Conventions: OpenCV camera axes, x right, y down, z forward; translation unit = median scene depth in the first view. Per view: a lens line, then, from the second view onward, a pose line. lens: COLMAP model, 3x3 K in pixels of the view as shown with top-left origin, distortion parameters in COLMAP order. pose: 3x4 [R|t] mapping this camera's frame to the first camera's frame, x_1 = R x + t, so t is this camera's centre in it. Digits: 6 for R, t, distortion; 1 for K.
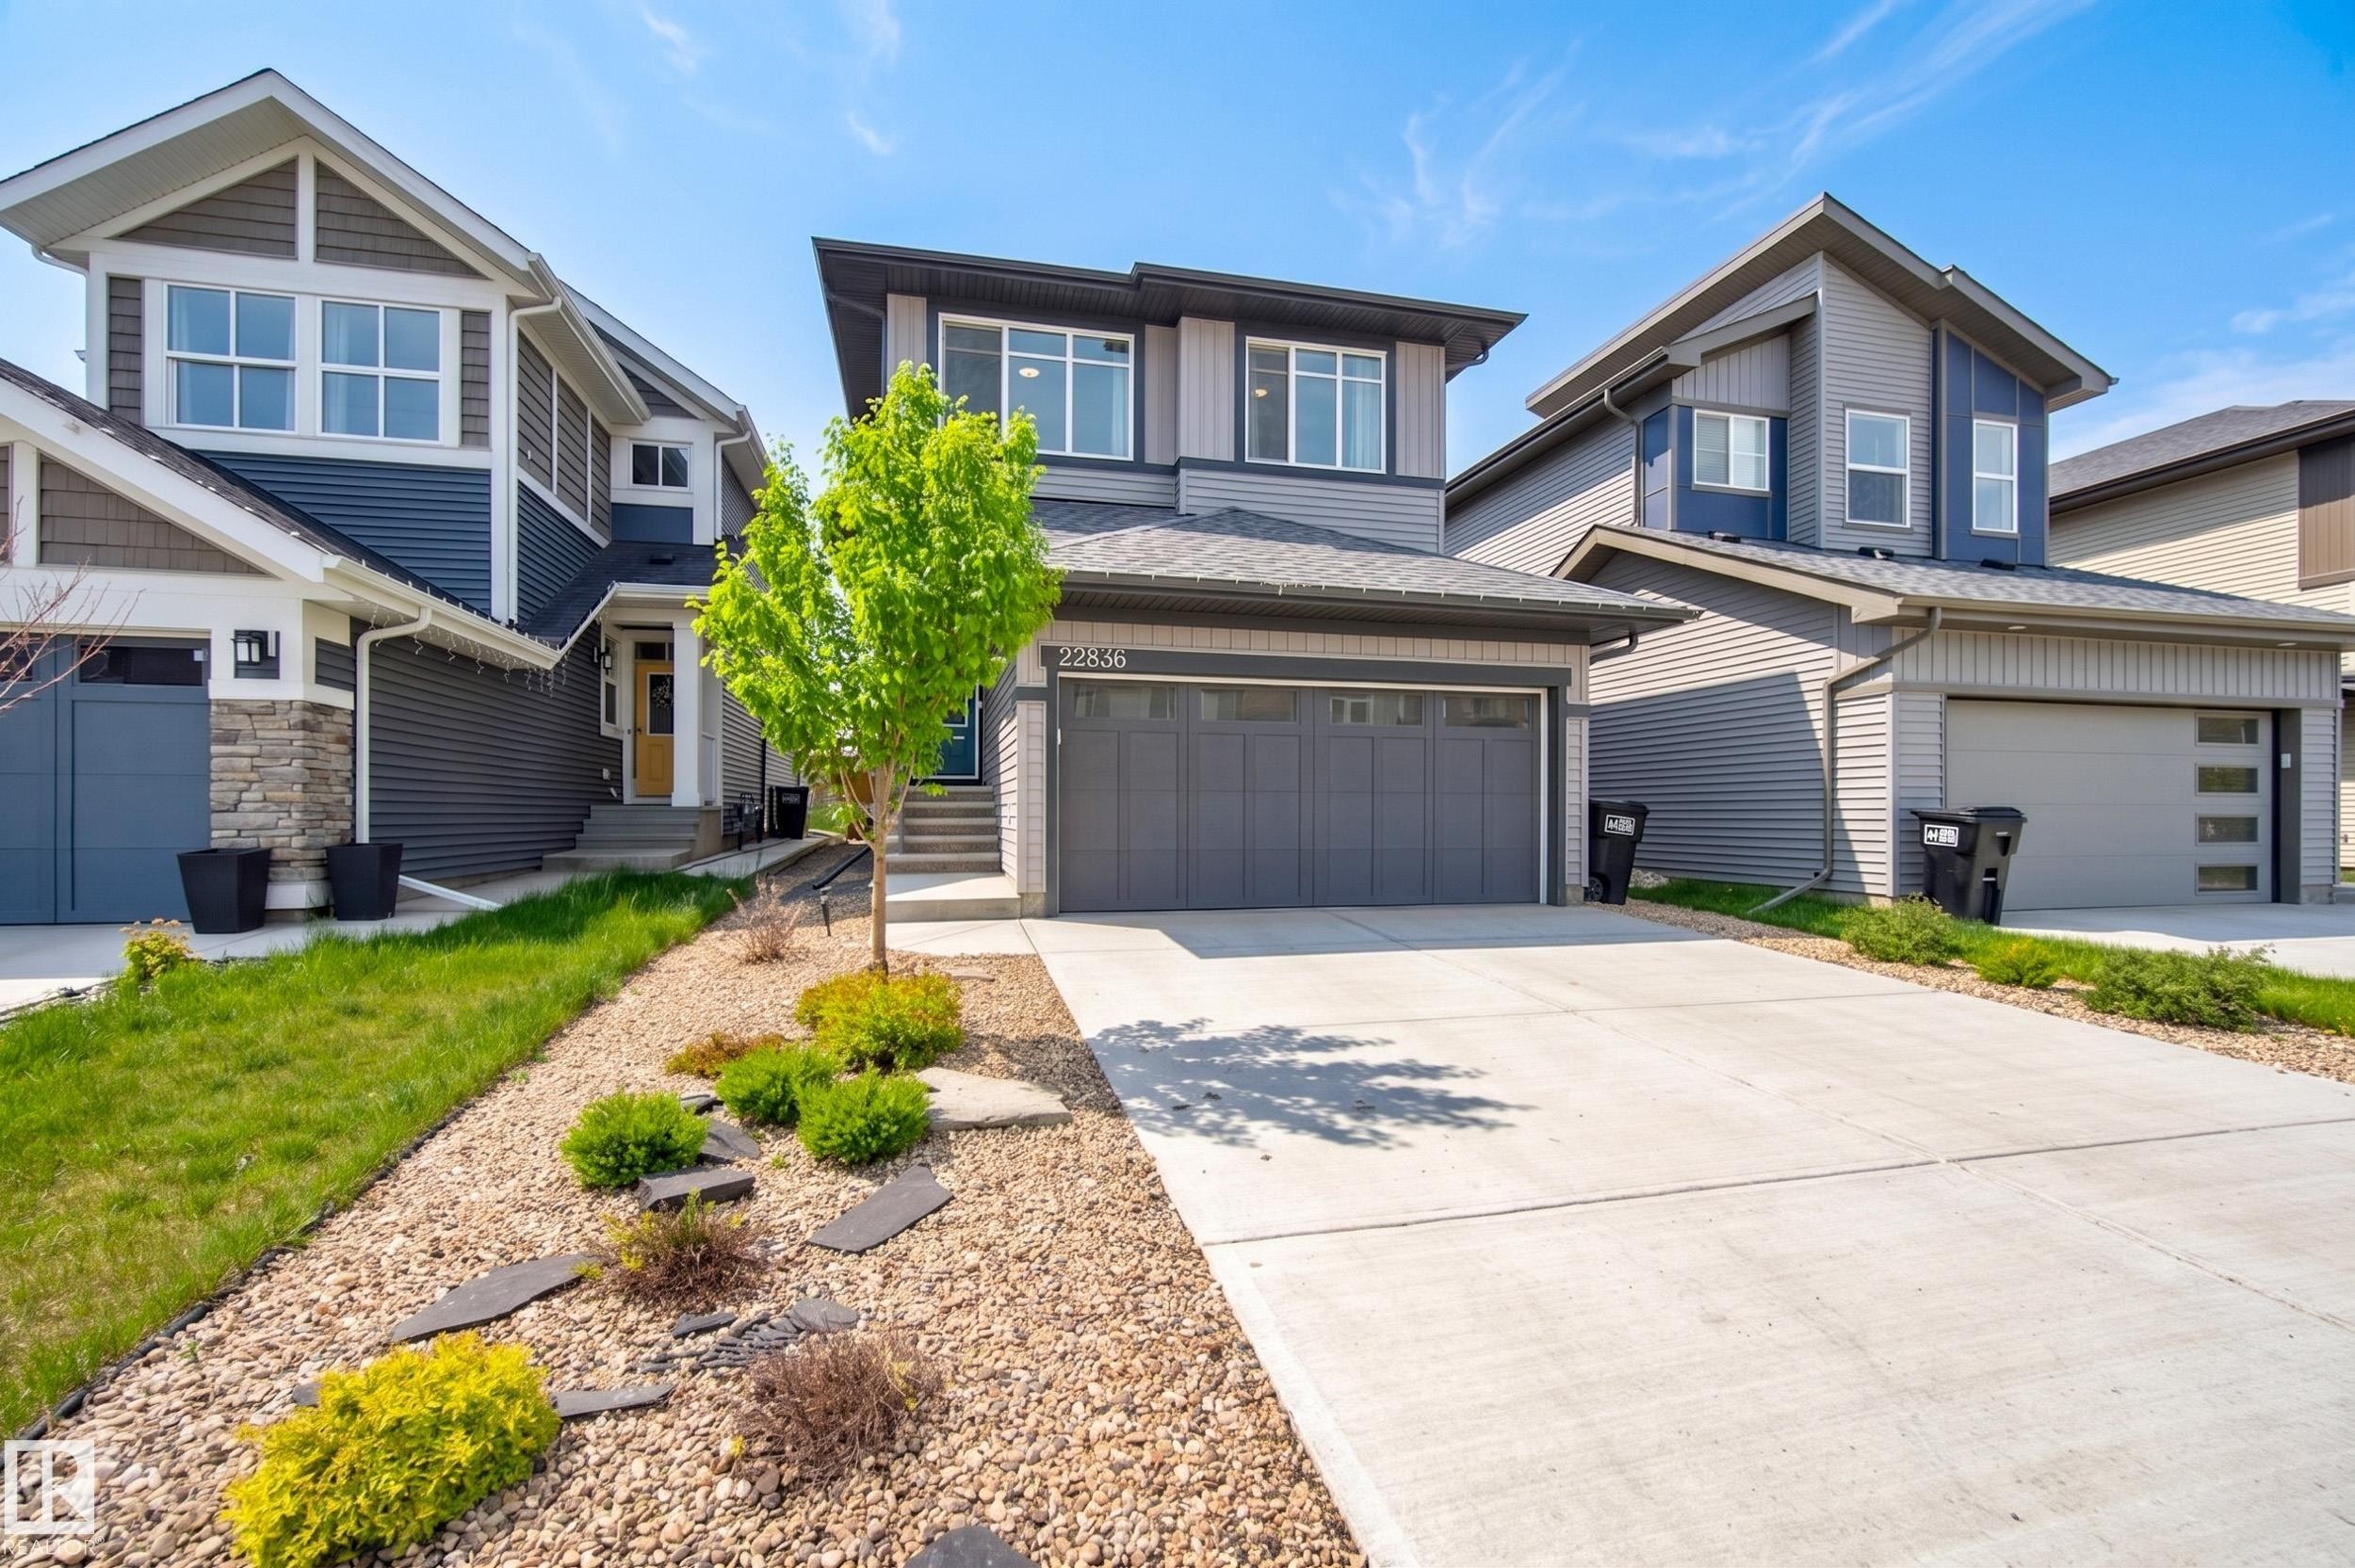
lens RADIAL K [[1022.9, 0, 1174.6], [0, 1022.9, 819.3], [0, 0, 1]] dist [-0.017354, 0.004103]
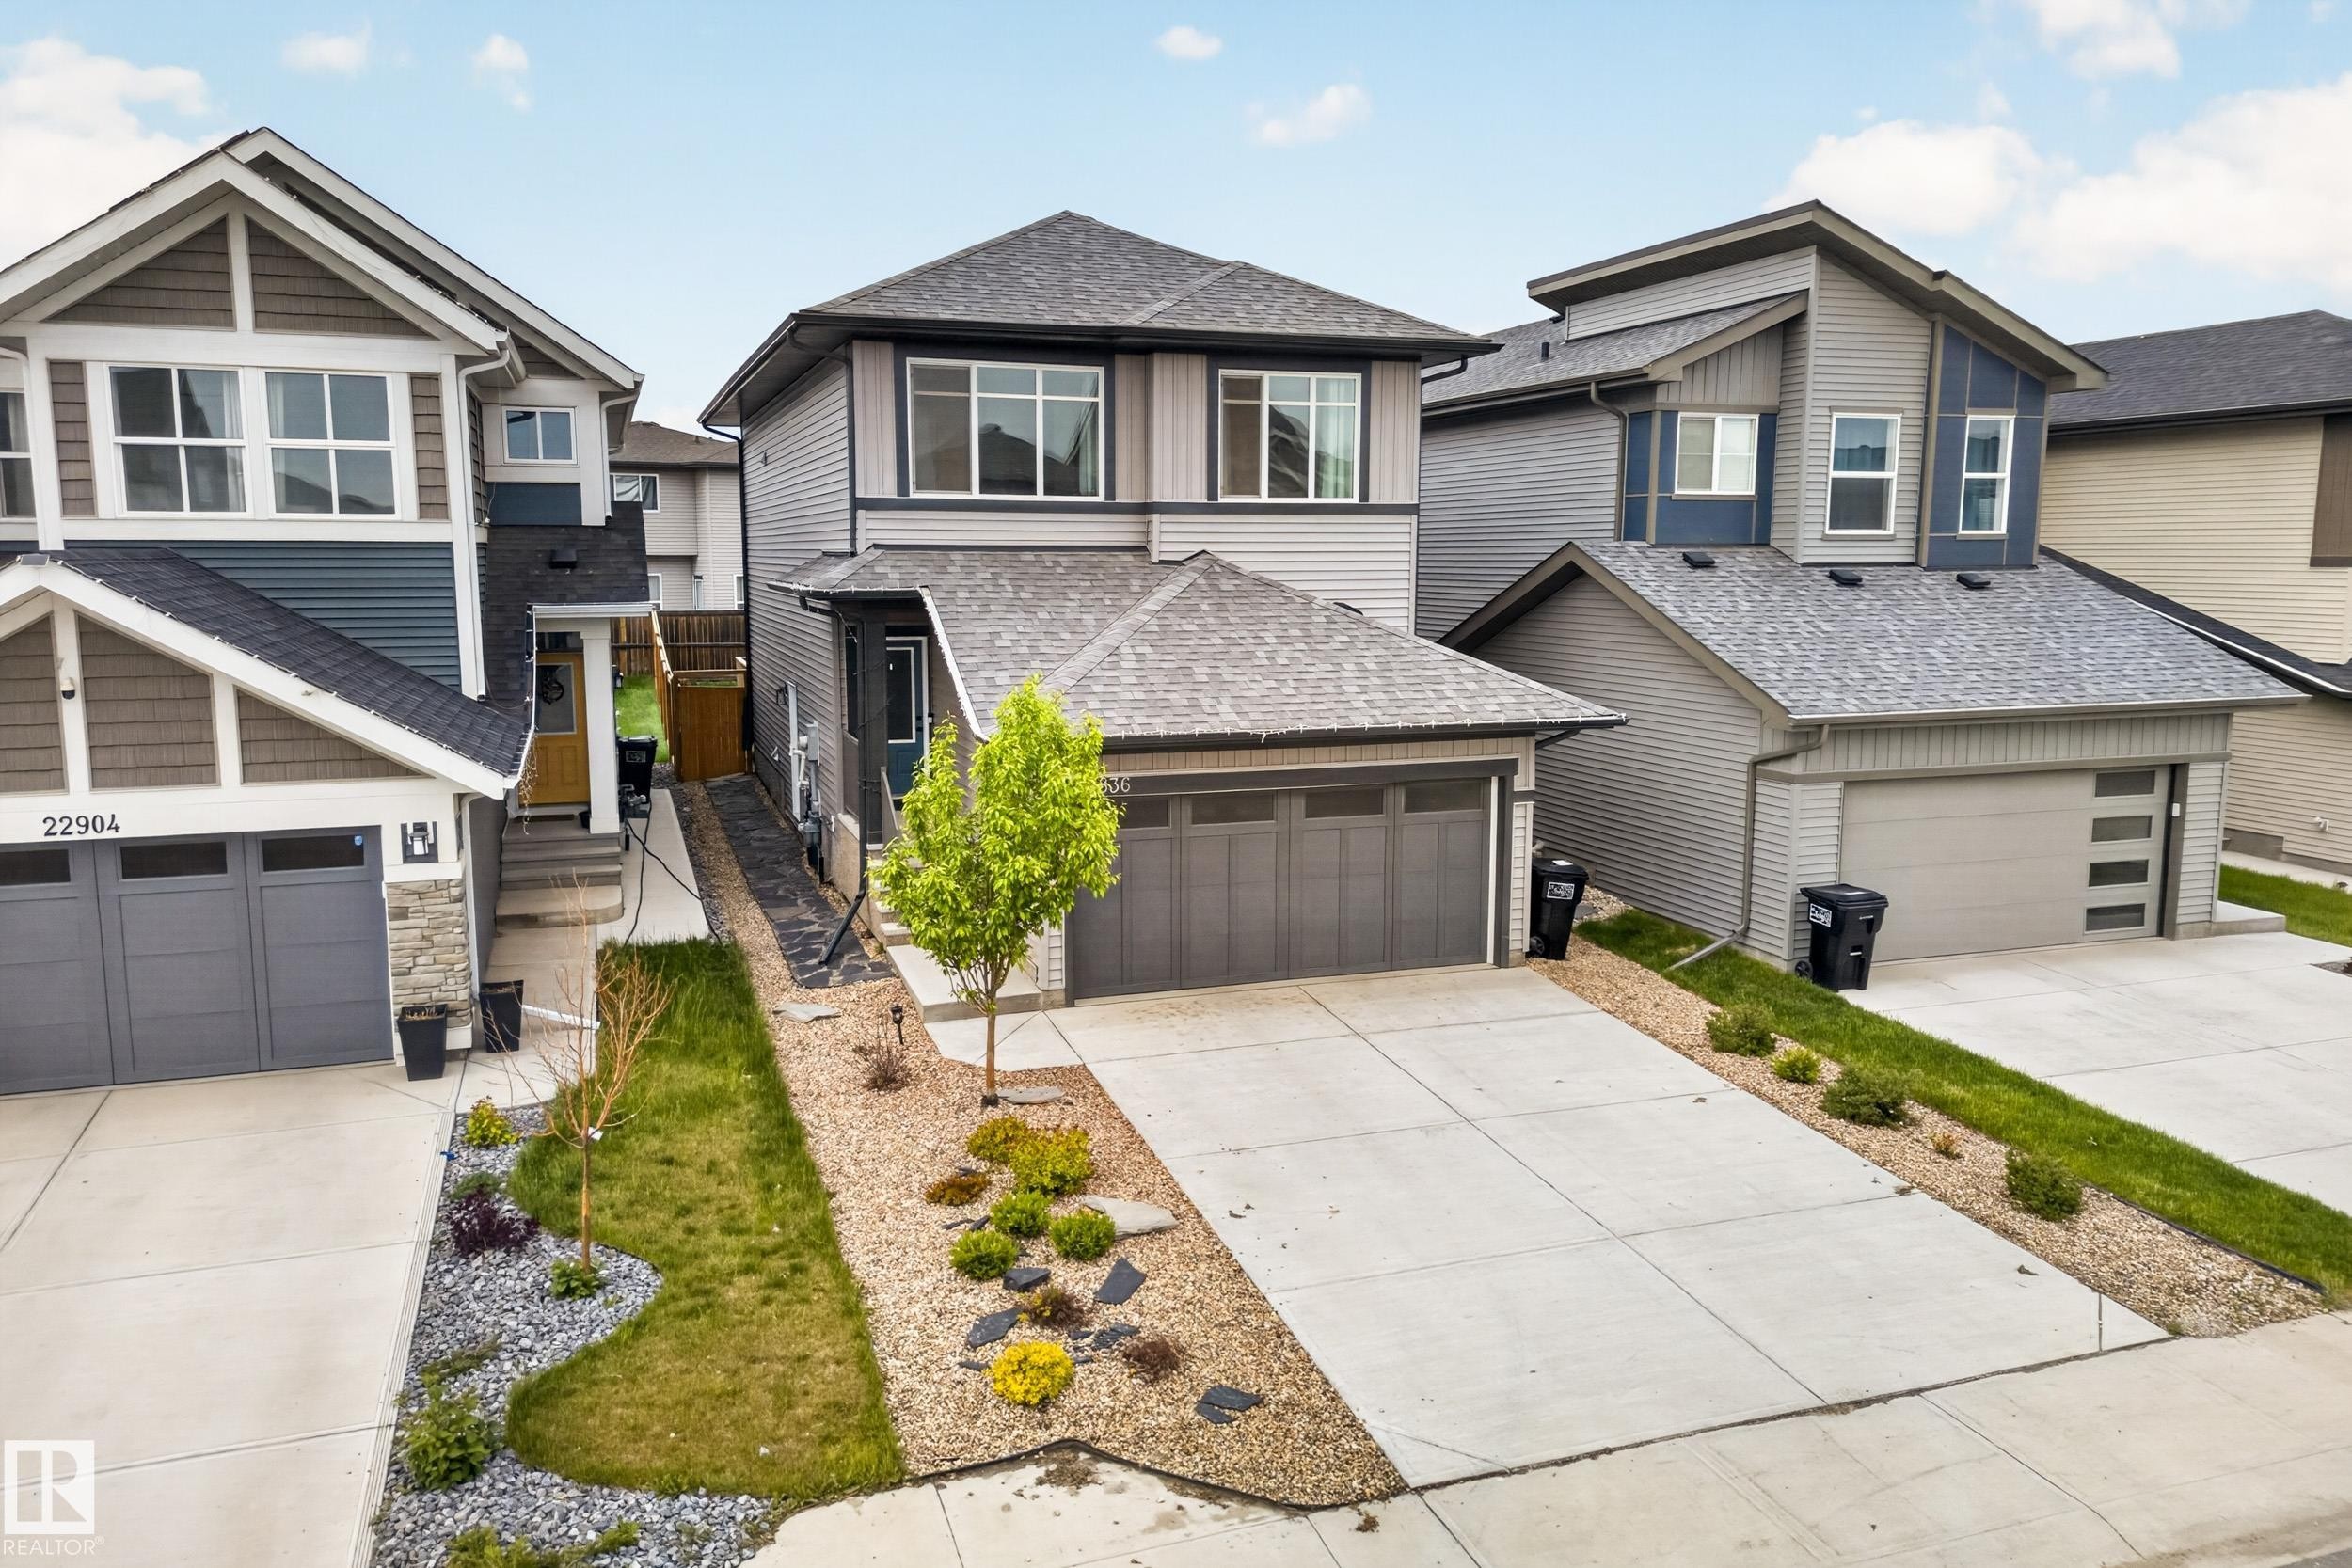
lens RADIAL K [[1695.0, 0, 1192.5], [0, 1695.0, 773.6], [0, 0, 1]] dist [0.059740, -0.048887]
pose [[0.994680, -0.012402, 0.102267, -0.147821], [-0.001236, 0.991219, 0.132224, -0.362409], [-0.103009, -0.131647, 0.985930, -0.757967]]
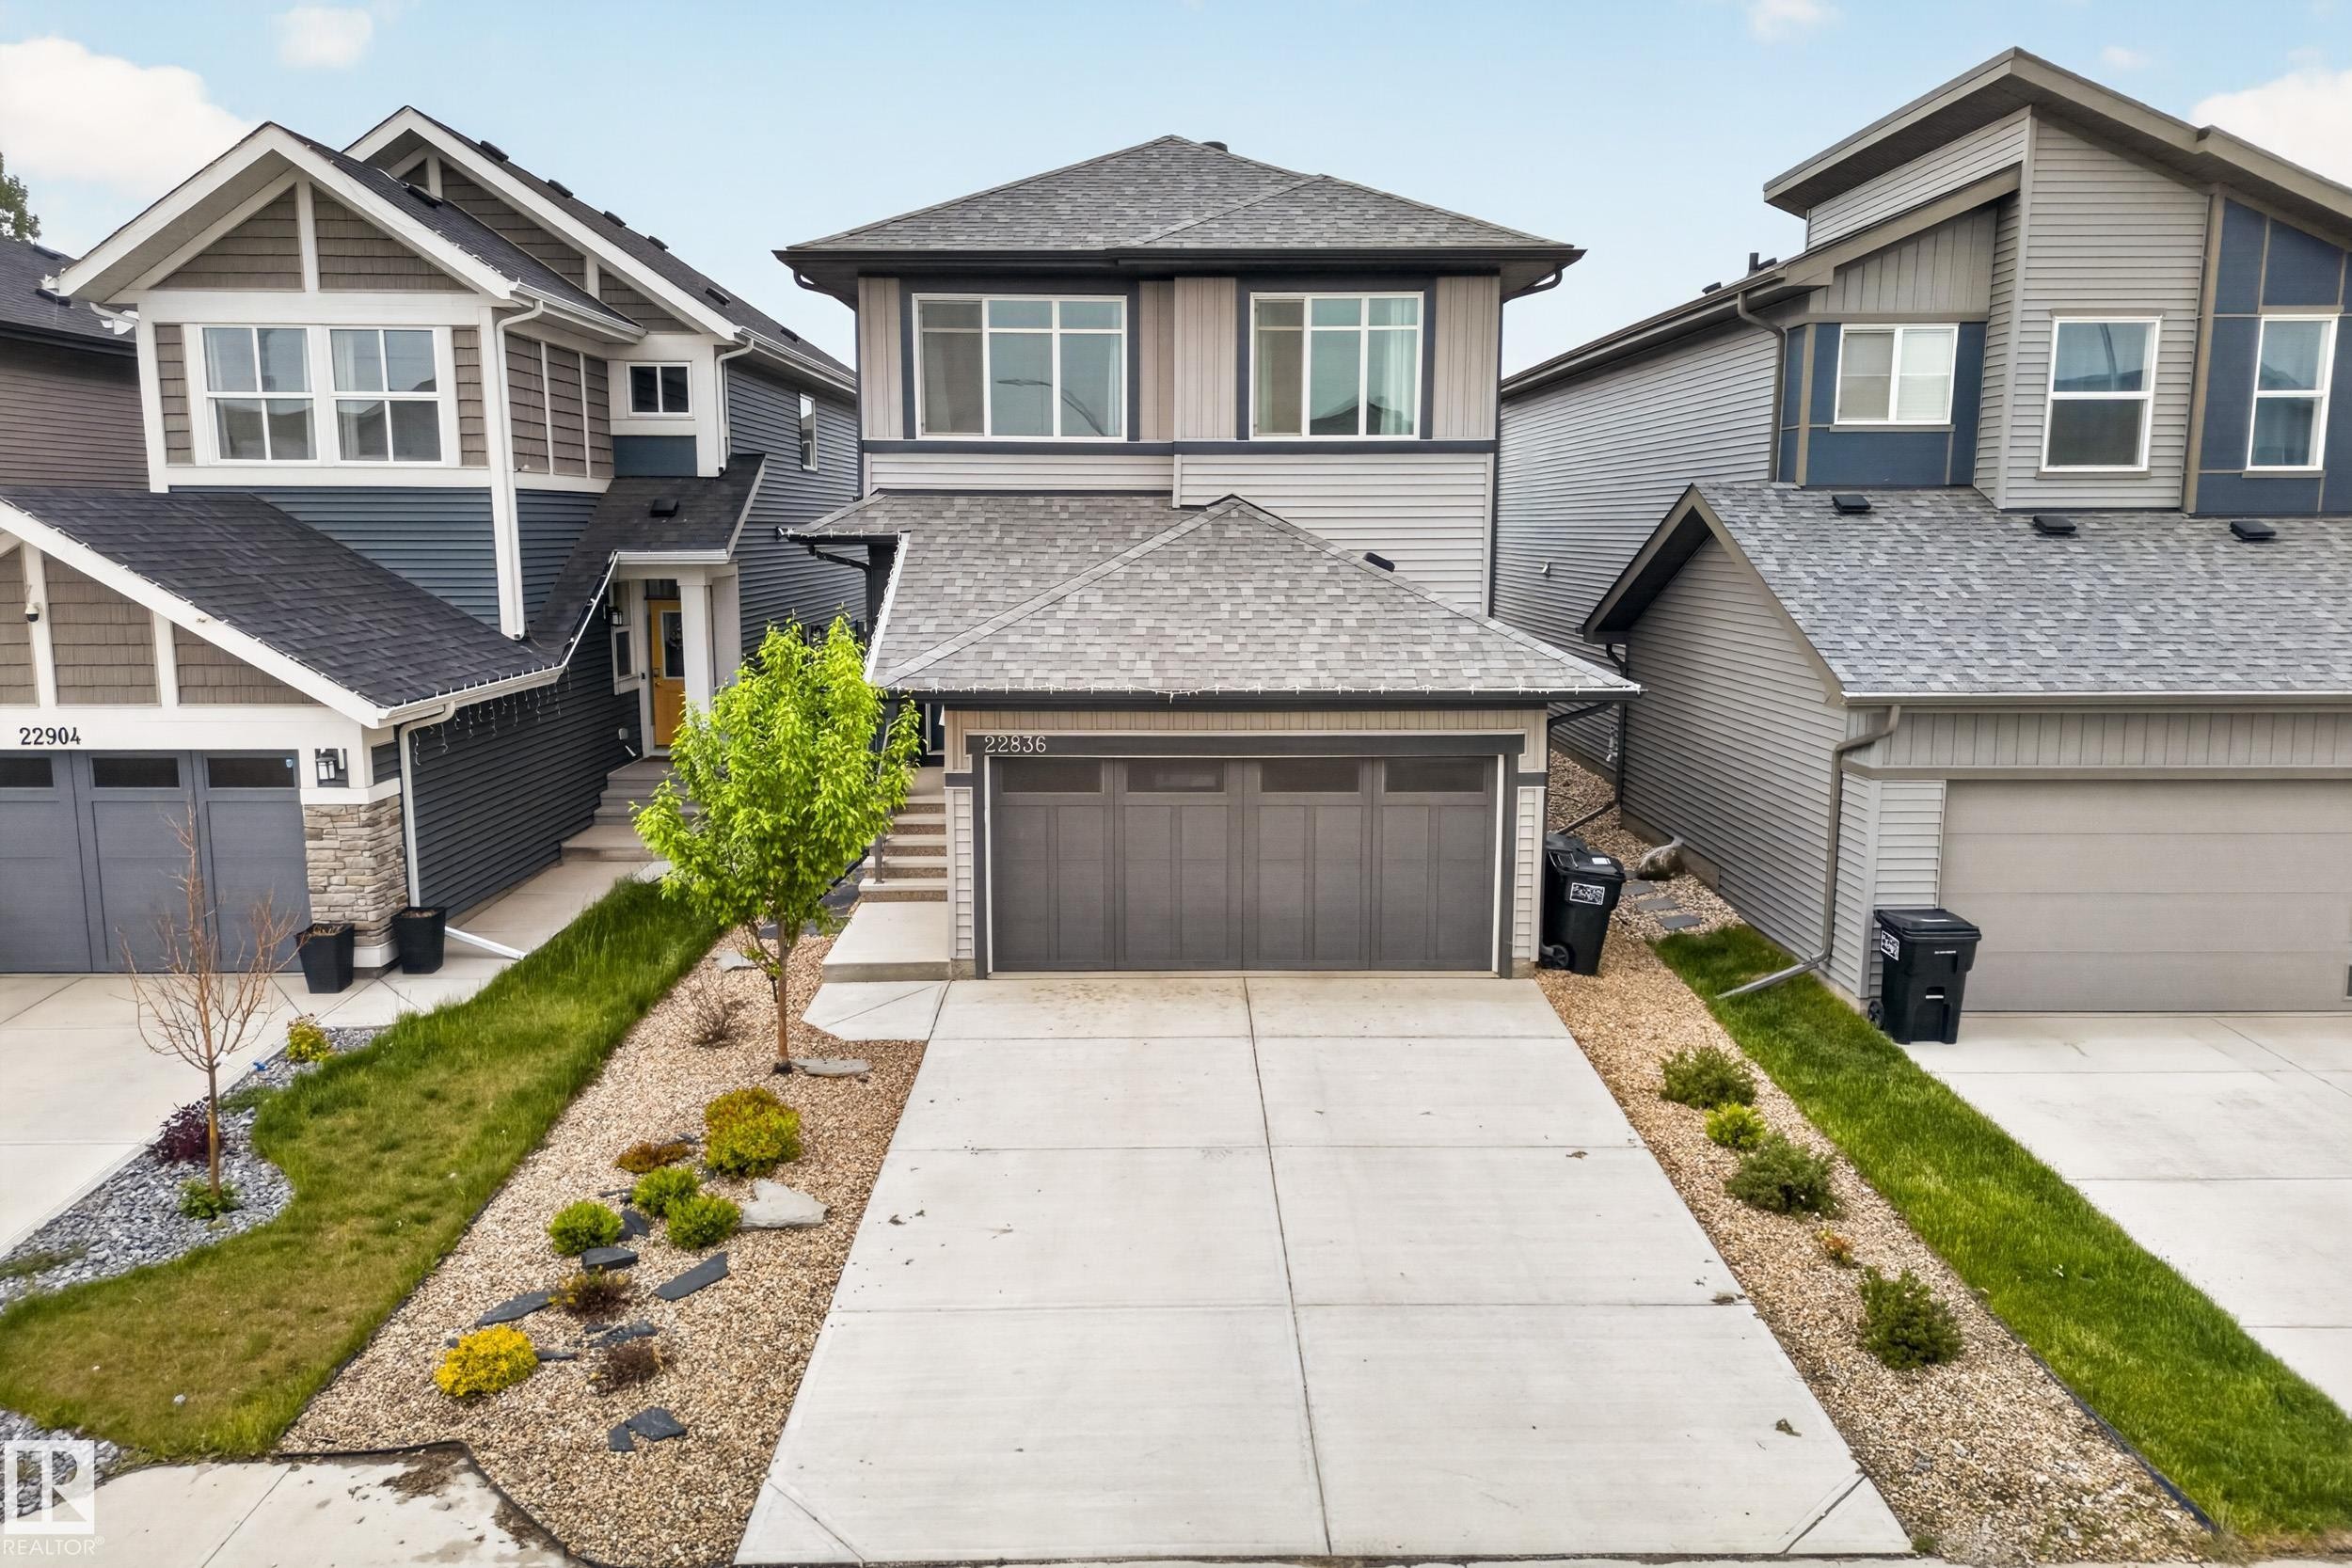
lens RADIAL K [[1695.0, 0, 1188.0], [0, 1695.0, 775.9], [0, 0, 1]] dist [0.059740, -0.048887]
pose [[0.975097, 0.033631, -0.219215, 0.415592], [-0.000596, 0.988829, 0.149053, -0.332911], [0.221779, -0.145211, 0.964224, -0.572140]]
